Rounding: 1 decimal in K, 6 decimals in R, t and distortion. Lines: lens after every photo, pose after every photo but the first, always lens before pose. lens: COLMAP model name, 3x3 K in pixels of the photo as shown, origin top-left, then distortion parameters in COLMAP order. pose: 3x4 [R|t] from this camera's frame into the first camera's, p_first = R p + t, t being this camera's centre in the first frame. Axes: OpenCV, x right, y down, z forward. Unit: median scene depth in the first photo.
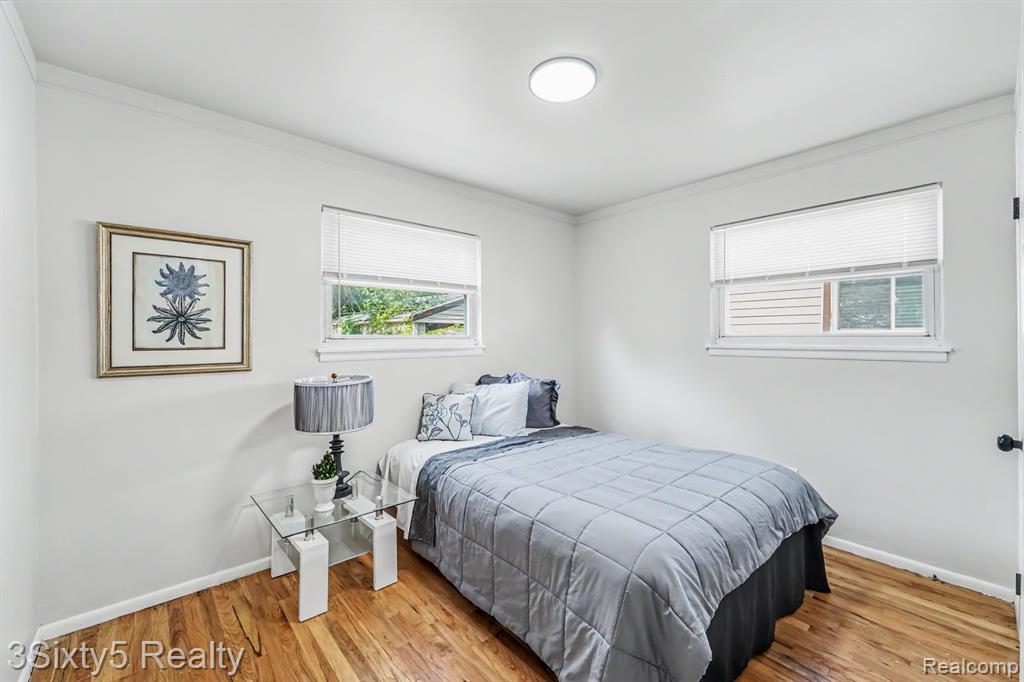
lens RADIAL K [[418.9, 0, 517.6], [0, 418.9, 336.8], [0, 0, 1]] dist [-0.000389, -0.000008]
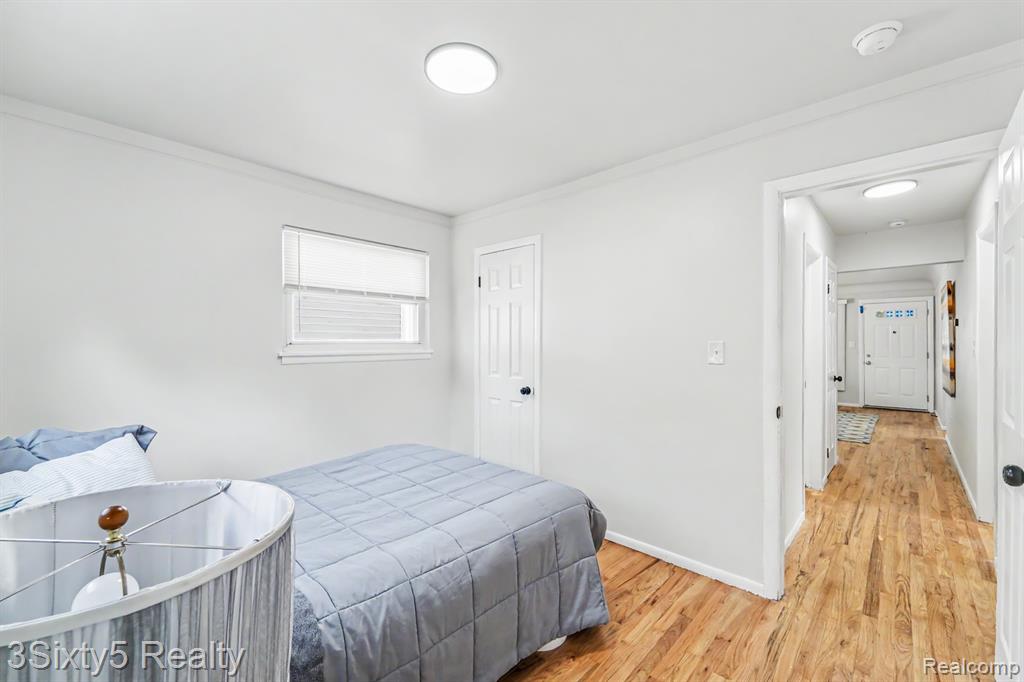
lens RADIAL K [[418.9, 0, 517.6], [0, 418.9, 340.0], [0, 0, 1]] dist [-0.000389, -0.000008]
pose [[-0.099928, 0.005890, 0.994977, -0.569853], [-0.001195, 0.999981, -0.006040, -0.004899], [-0.994994, -0.001793, -0.099919, 0.658413]]
